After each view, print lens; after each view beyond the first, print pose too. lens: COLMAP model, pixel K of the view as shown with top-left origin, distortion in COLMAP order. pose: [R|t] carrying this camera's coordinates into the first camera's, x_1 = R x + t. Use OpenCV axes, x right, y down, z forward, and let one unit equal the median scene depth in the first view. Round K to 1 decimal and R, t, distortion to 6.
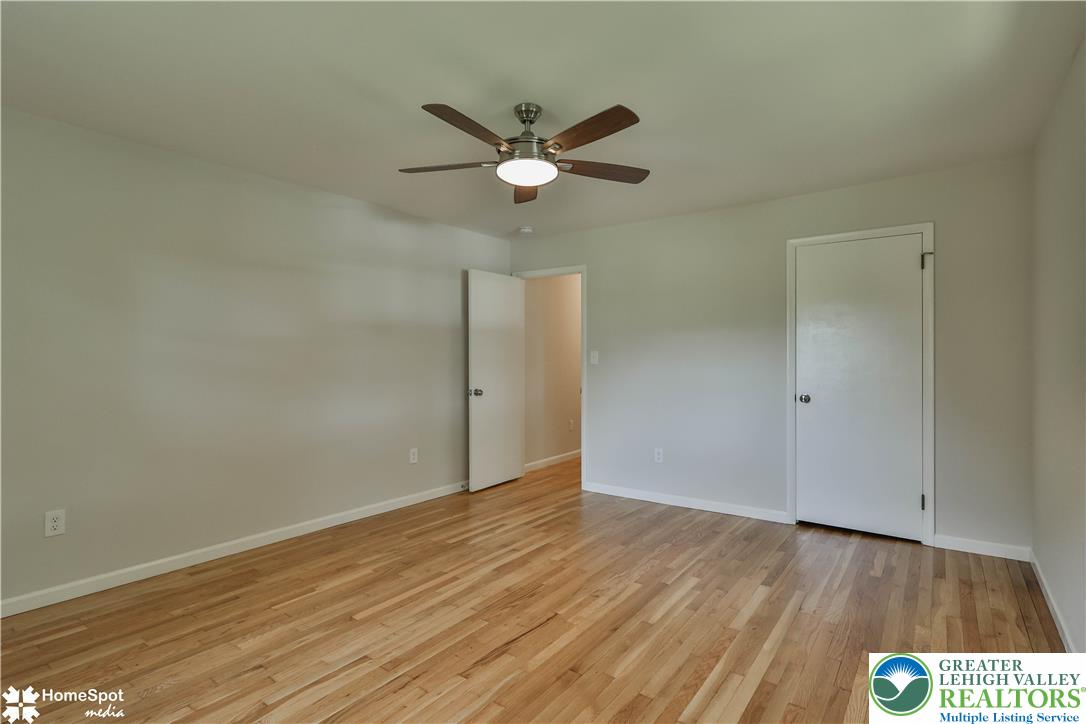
lens RADIAL K [[561.2, 0, 543.9], [0, 561.2, 356.7], [0, 0, 1]] dist [0.003383, 0.000419]
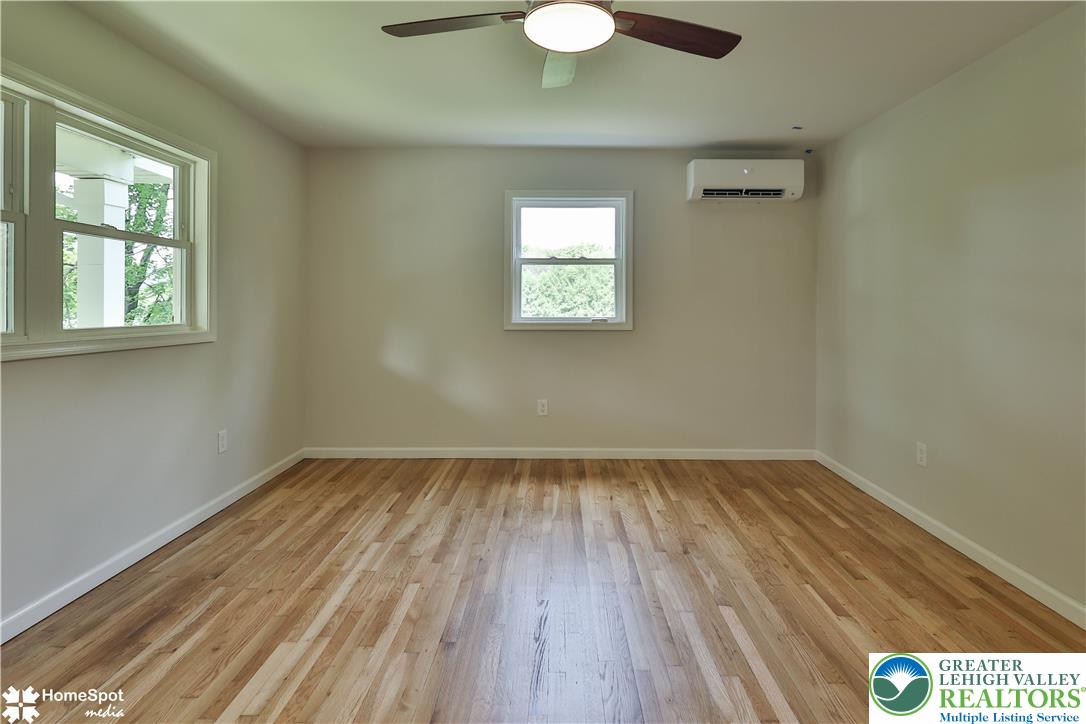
lens RADIAL K [[552.2, 0, 556.0], [0, 552.2, 305.7], [0, 0, 1]] dist [0.001169, 0.000058]
pose [[-0.816110, -0.001824, -0.577894, 0.280288], [-0.005053, 0.999979, 0.003980, 0.001109], [0.577874, 0.006168, -0.816102, 1.178374]]
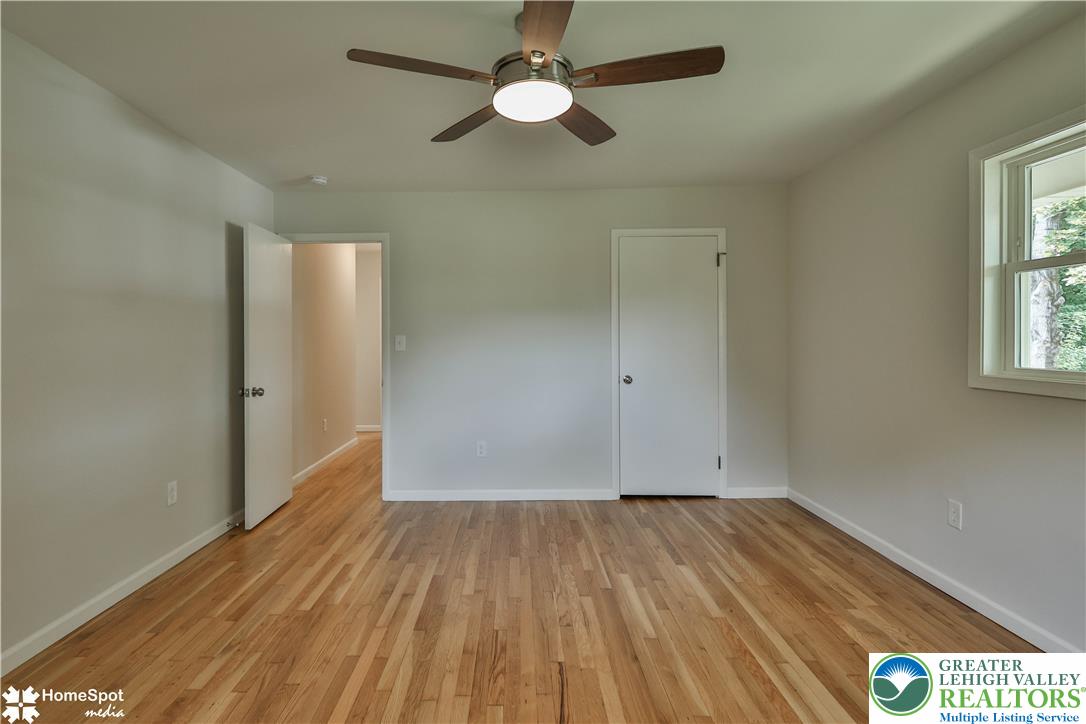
lens RADIAL K [[560.3, 0, 519.7], [0, 560.3, 342.2], [0, 0, 1]] dist [0.000760, 0.000739]
pose [[0.813396, -0.006100, 0.581679, -0.378116], [0.005969, 0.999980, 0.002140, -0.000874], [-0.581680, 0.001731, 0.813416, 0.297477]]
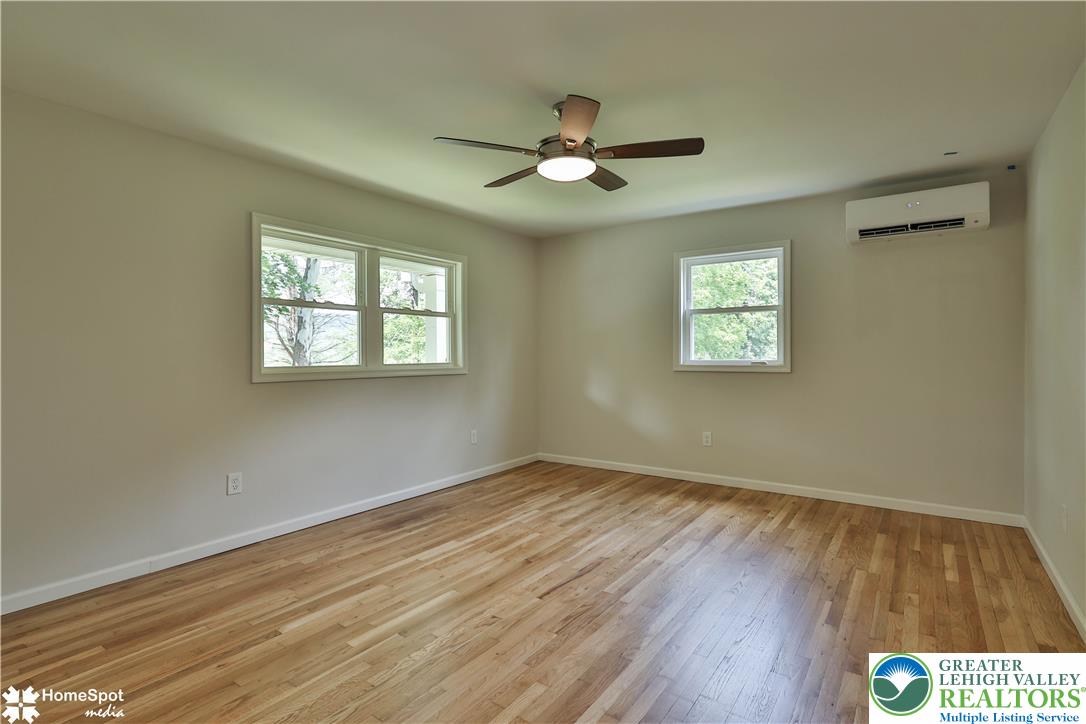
lens RADIAL K [[532.4, 0, 534.0], [0, 532.4, 356.3], [0, 0, 1]] dist [0.000771, 0.000416]
pose [[-0.999961, 0.004771, 0.007365, 0.019112], [0.004844, 0.999939, 0.009938, 0.006491], [-0.007317, 0.009973, -0.999923, 1.529576]]
